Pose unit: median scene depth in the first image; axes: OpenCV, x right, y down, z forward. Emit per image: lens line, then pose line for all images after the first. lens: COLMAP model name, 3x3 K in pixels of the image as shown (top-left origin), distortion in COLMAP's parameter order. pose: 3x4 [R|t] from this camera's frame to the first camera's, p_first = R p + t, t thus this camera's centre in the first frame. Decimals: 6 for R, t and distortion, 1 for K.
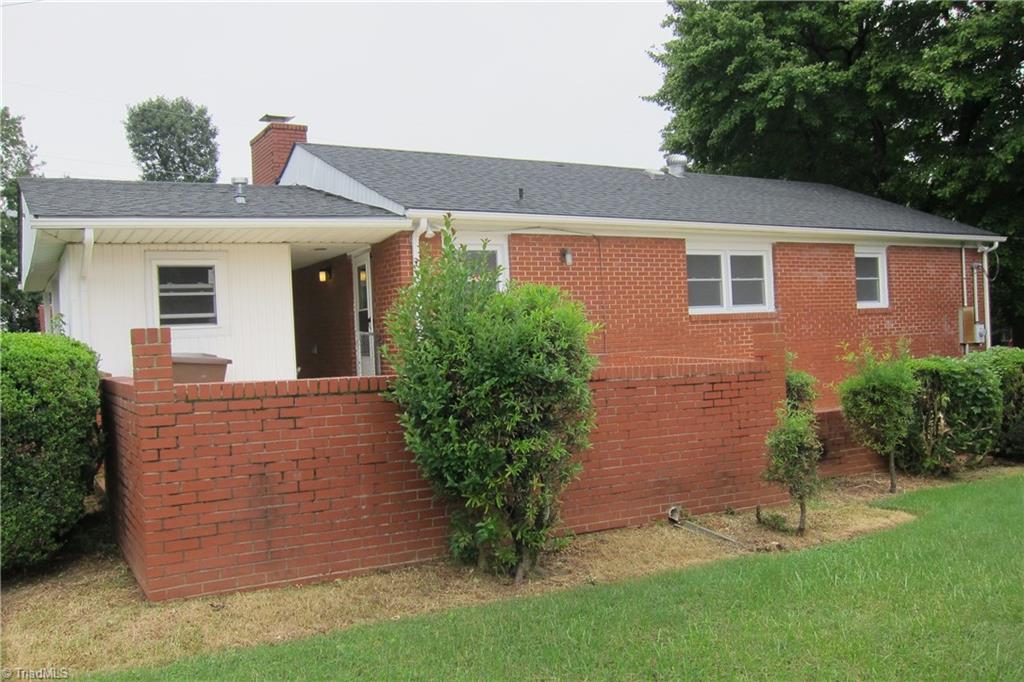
lens RADIAL K [[858.8, 0, 508.8], [0, 858.8, 342.2], [0, 0, 1]] dist [-0.061335, 0.023401]
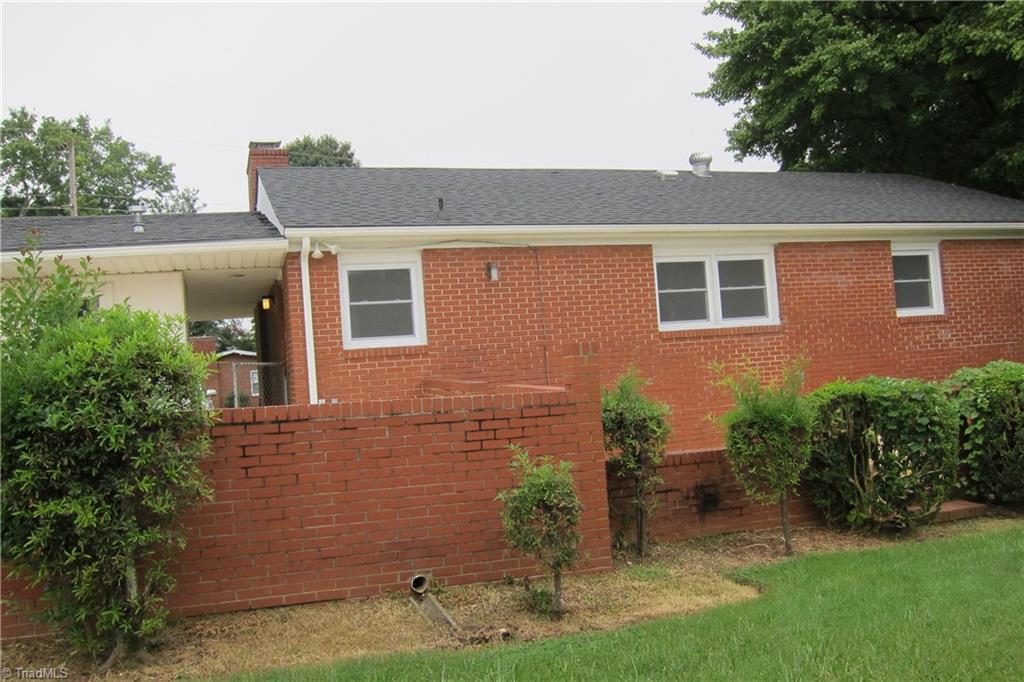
lens RADIAL K [[858.8, 0, 508.8], [0, 858.8, 340.0], [0, 0, 1]] dist [-0.061335, 0.023401]
pose [[0.978244, -0.029338, -0.205373, 0.239713], [0.023907, 0.999297, -0.028876, -0.002030], [0.206076, 0.023338, 0.978258, 0.119265]]
